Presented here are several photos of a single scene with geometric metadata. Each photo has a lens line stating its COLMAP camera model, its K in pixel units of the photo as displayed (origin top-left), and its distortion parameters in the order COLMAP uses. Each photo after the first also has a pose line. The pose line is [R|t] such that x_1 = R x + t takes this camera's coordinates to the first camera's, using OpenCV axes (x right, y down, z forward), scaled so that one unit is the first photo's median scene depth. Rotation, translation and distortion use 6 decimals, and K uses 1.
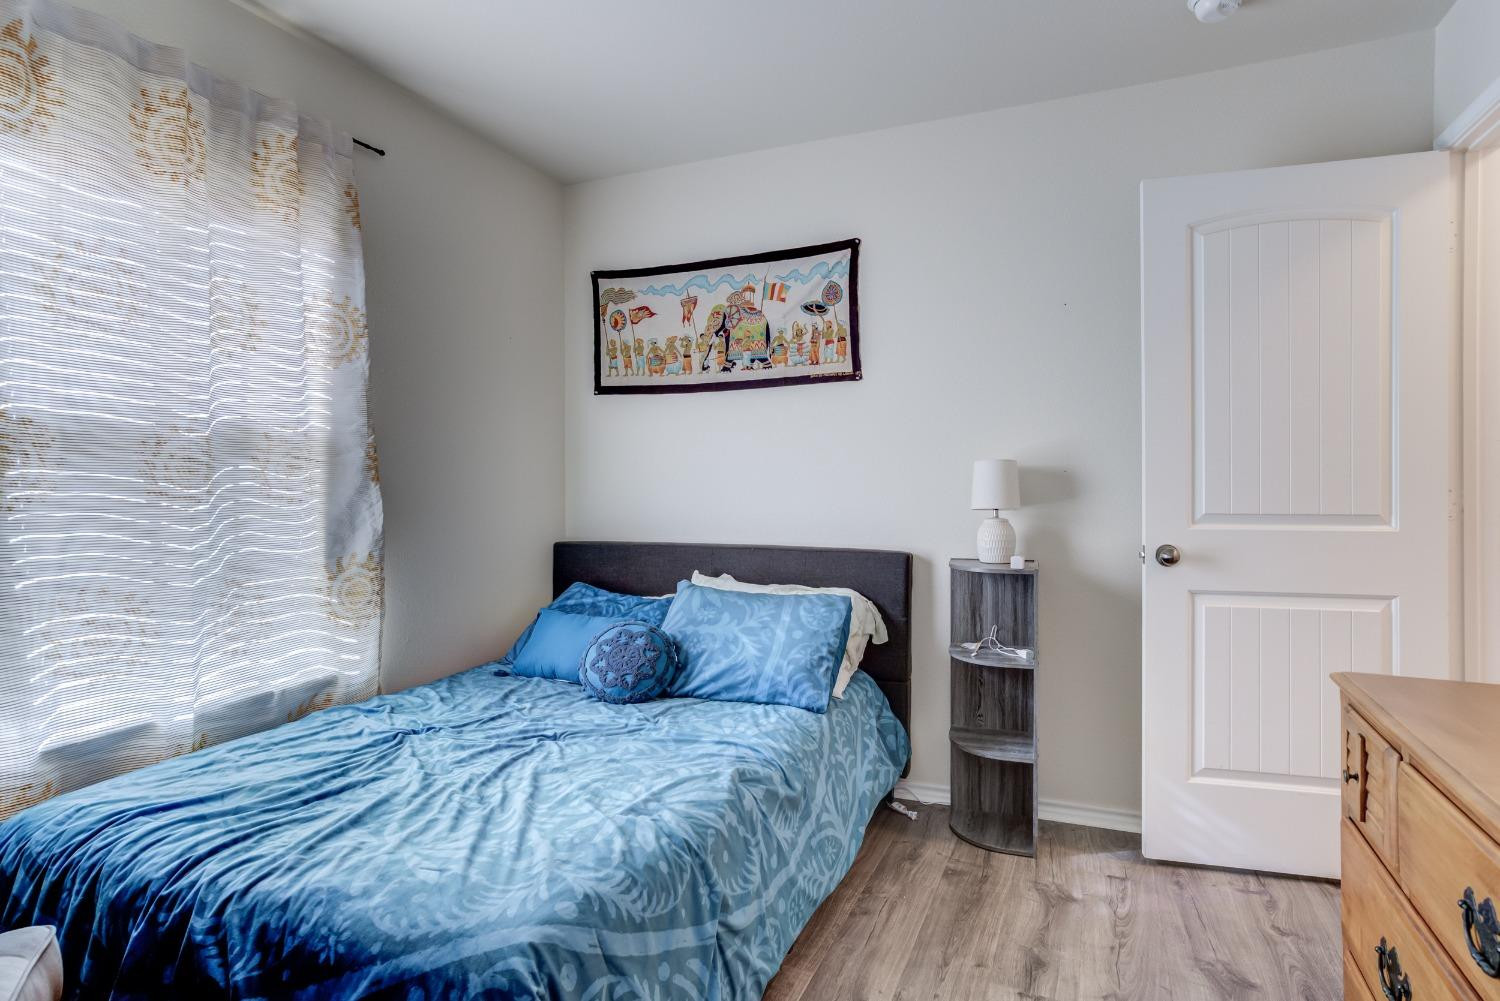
lens RADIAL K [[795.5, 0, 757.4], [0, 795.5, 505.0], [0, 0, 1]] dist [0.013373, 0.001087]
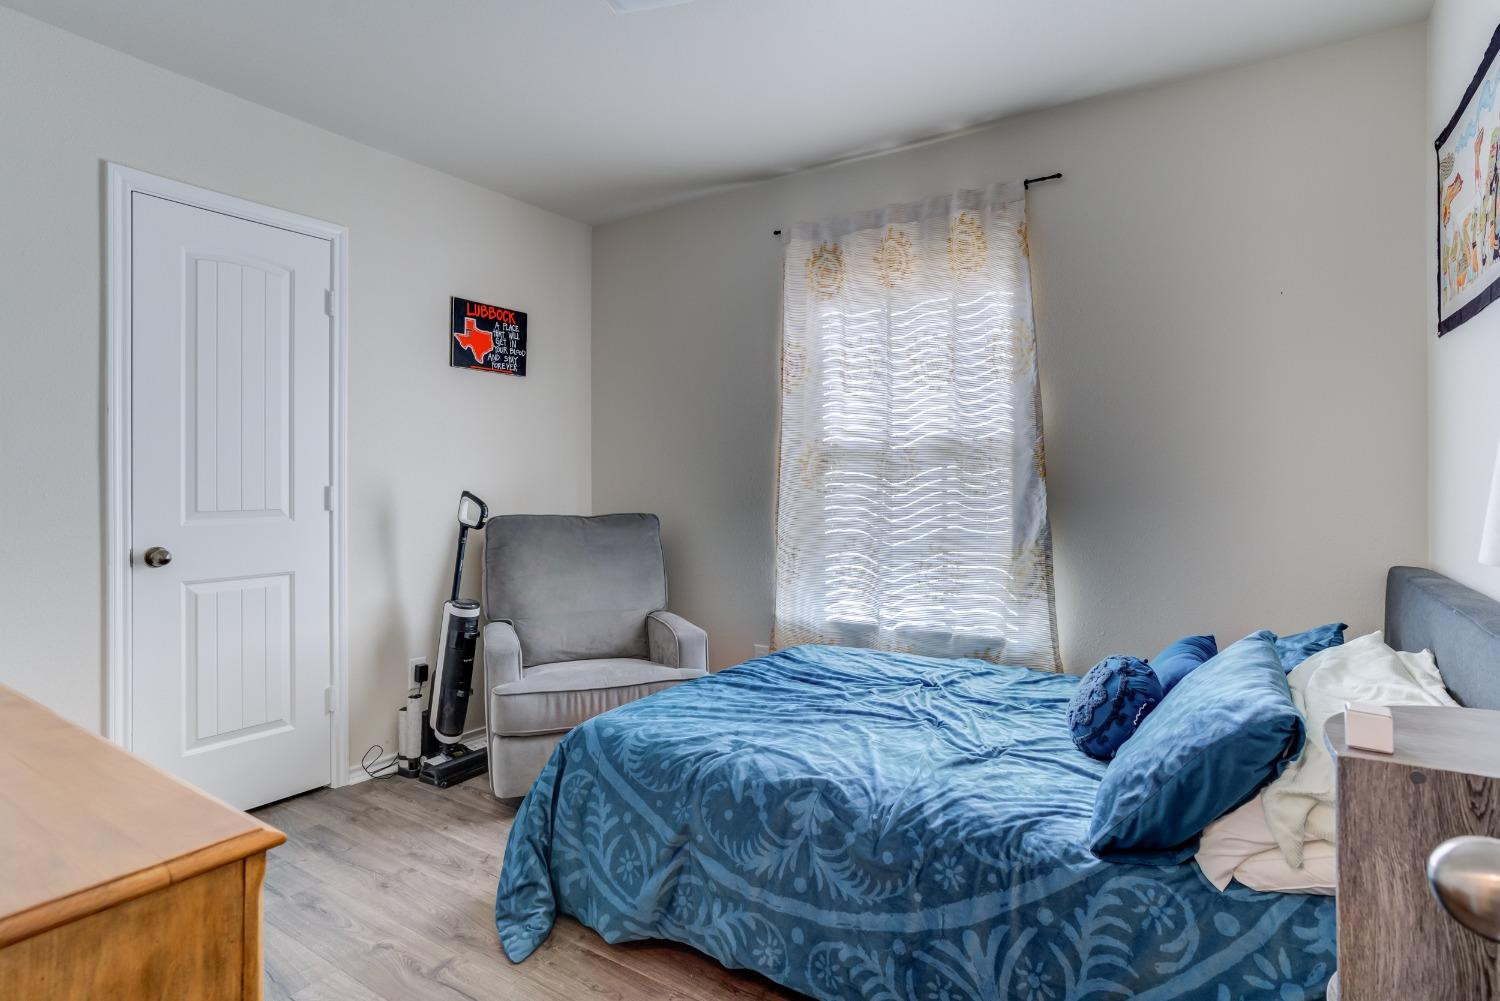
lens RADIAL K [[782.2, 0, 740.7], [0, 782.2, 500.4], [0, 0, 1]] dist [-0.024964, 0.001386]
pose [[-0.168153, 0.029116, -0.985331, 0.703085], [-0.024756, 0.999124, 0.033749, -0.024912], [0.985450, 0.030068, -0.167284, 0.816537]]
